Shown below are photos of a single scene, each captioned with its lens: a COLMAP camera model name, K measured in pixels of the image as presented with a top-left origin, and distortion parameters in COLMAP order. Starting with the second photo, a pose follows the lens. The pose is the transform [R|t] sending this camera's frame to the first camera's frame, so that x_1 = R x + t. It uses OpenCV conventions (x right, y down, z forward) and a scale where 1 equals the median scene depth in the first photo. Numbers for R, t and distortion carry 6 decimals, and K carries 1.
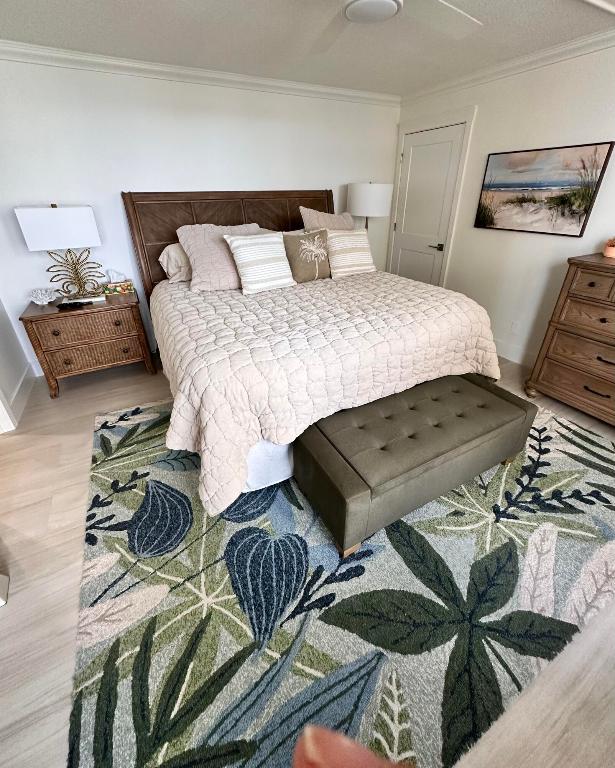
lens RADIAL K [[330.6, 0, 307.1], [0, 330.6, 357.7], [0, 0, 1]] dist [-0.000421, -0.000061]
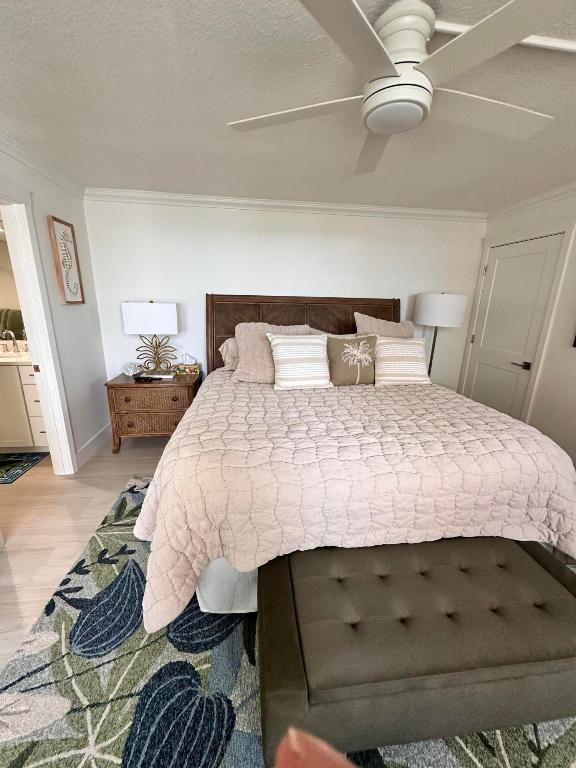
lens RADIAL K [[307.1, 0, 287.7], [0, 307.1, 383.9], [0, 0, 1]] dist [0.000698, -0.000197]
pose [[0.930245, 0.128769, -0.343602, 0.186487], [-0.194592, 0.967004, -0.164429, -0.070135], [0.311091, 0.219821, 0.924609, 0.159089]]
